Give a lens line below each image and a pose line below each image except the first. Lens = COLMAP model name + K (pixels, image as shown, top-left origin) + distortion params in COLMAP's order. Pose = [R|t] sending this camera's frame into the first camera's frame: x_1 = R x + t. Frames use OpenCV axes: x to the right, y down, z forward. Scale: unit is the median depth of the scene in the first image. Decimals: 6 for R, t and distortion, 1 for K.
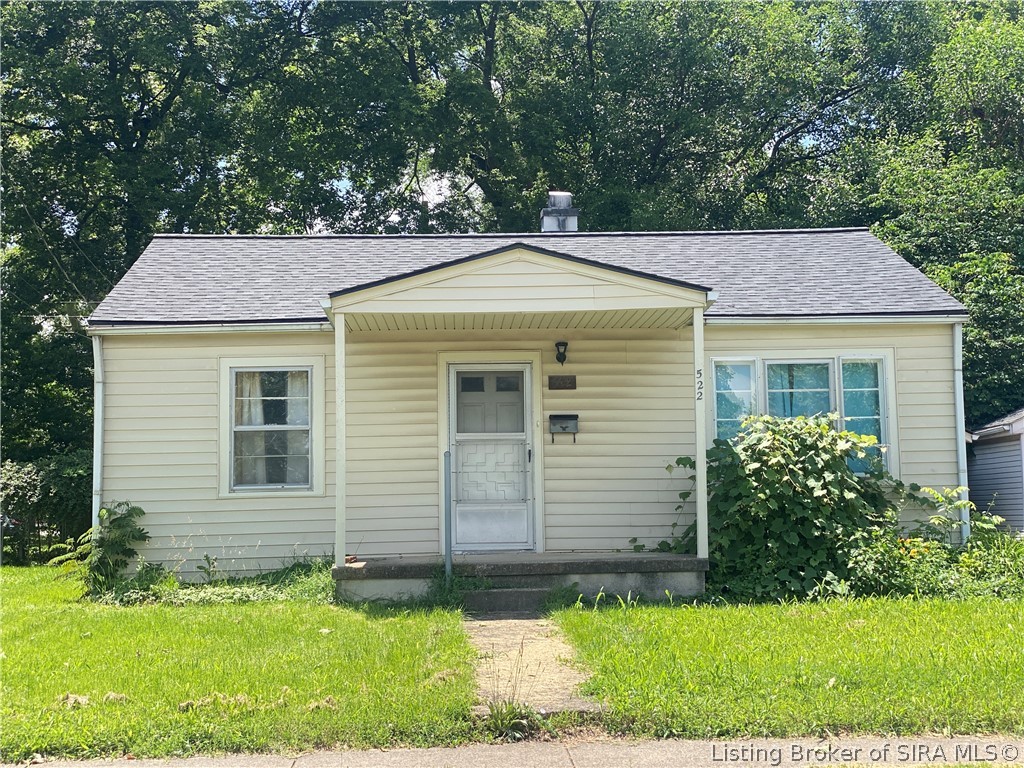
lens RADIAL K [[1599.7, 0, 512.0], [0, 1599.7, 384.0], [0, 0, 1]] dist [0.081983, 0.000423]
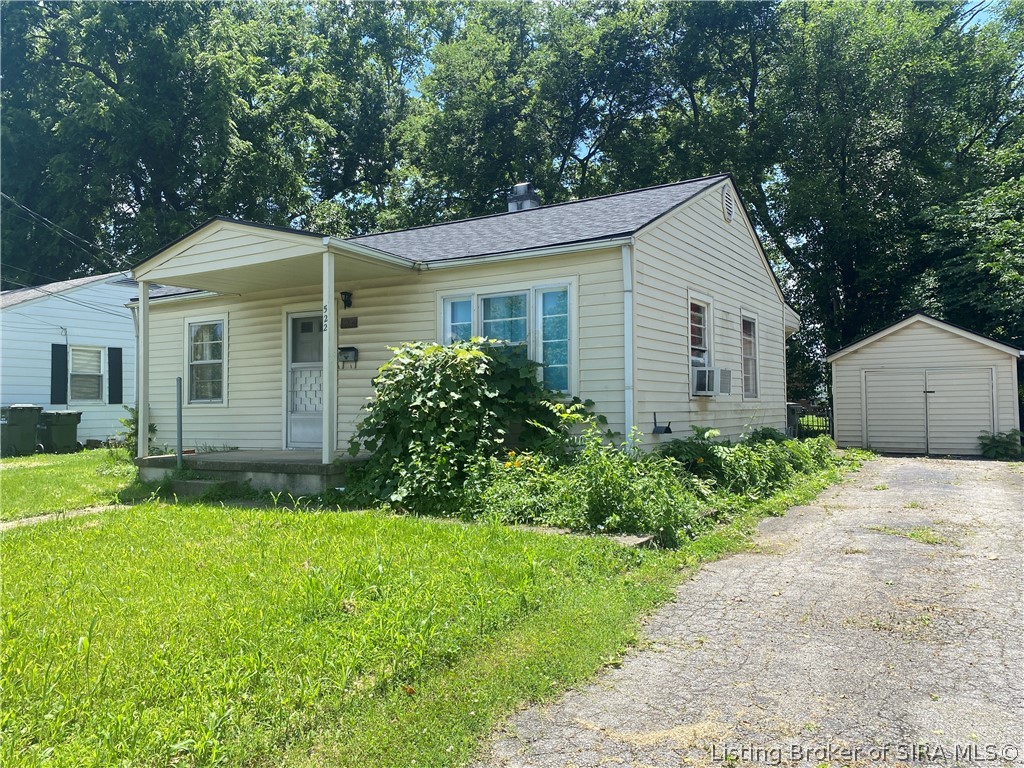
lens RADIAL K [[803.4, 0, 478.5], [0, 803.4, 382.4], [0, 0, 1]] dist [0.008057, -0.016540]
pose [[0.817684, -0.008699, -0.575602, 0.502801], [0.040825, 0.998245, 0.042908, 0.024216], [0.574219, -0.058584, 0.816603, 0.523020]]
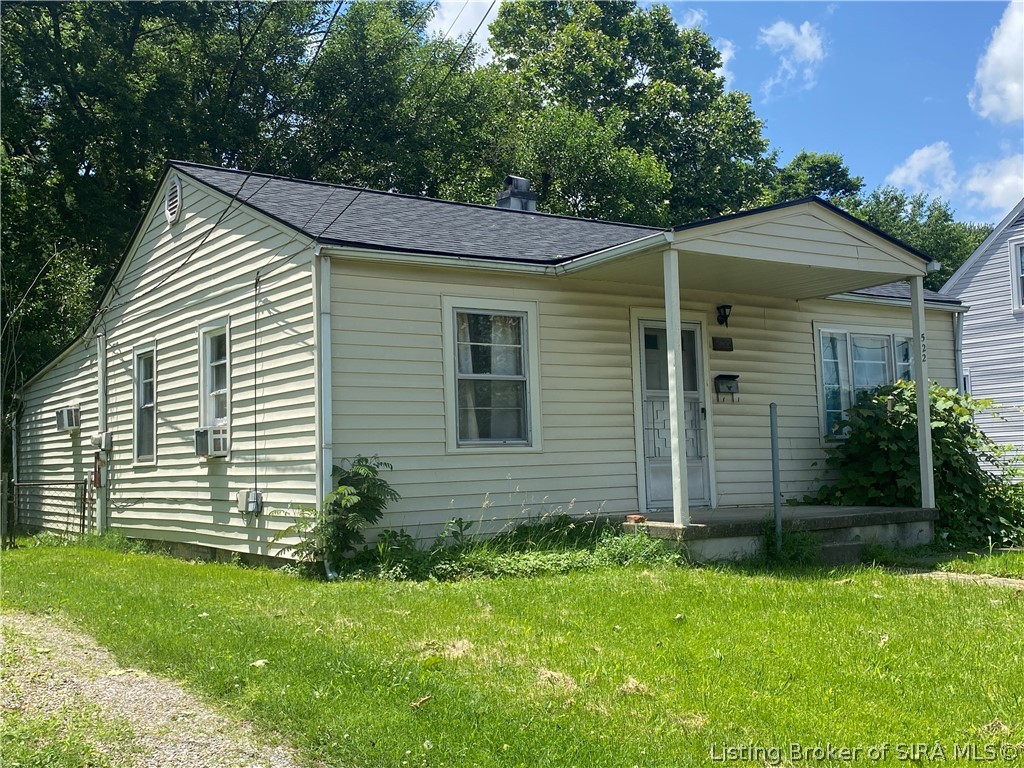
lens RADIAL K [[1147.2, 0, 512.0], [0, 1147.2, 384.0], [0, 0, 1]] dist [0.013809, 0.004045]
pose [[0.855256, 0.033511, 0.517121, -0.473457], [-0.029401, 0.999437, -0.016140, 0.041315], [-0.517371, -0.001400, 0.855760, 0.436759]]
